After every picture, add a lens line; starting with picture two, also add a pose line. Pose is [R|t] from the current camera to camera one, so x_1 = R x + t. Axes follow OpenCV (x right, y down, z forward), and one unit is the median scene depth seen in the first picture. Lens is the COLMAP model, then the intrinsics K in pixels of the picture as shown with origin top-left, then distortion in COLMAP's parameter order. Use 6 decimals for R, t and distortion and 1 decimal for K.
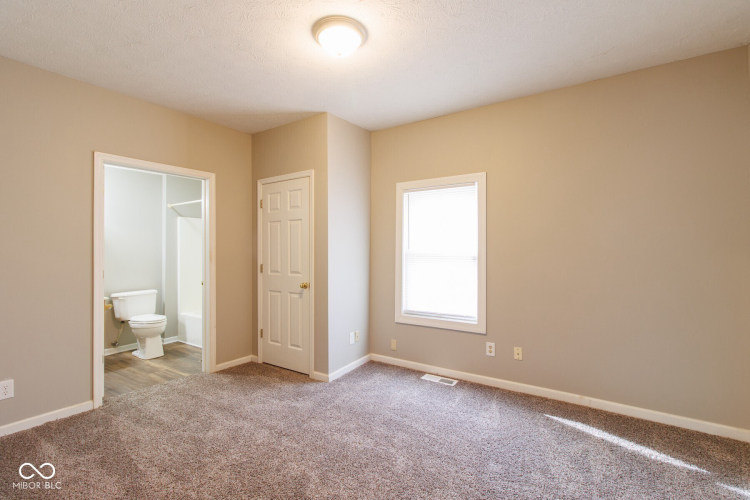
lens RADIAL K [[350.5, 0, 373.1], [0, 350.5, 252.4], [0, 0, 1]] dist [0.001685, 0.000543]
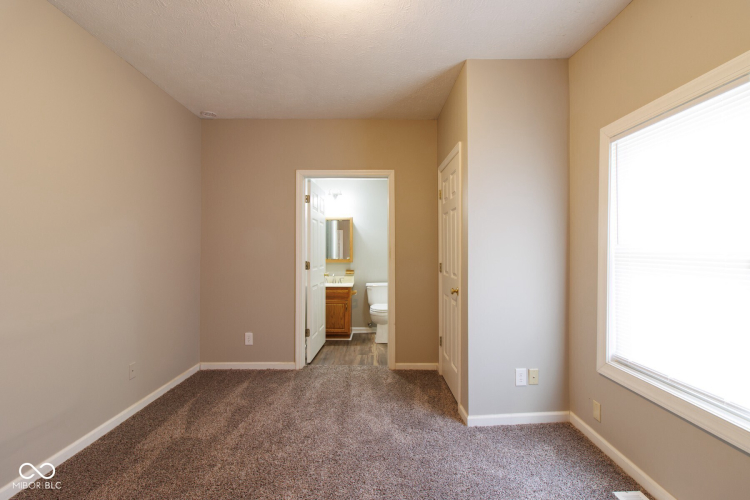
lens RADIAL K [[350.5, 0, 375.7], [0, 350.5, 252.3], [0, 0, 1]] dist [0.001685, 0.000543]
pose [[0.575923, 0.009815, -0.817445, 0.359986], [-0.008859, 0.999944, 0.005764, 0.002920], [0.817456, 0.003922, 0.575977, 0.415873]]
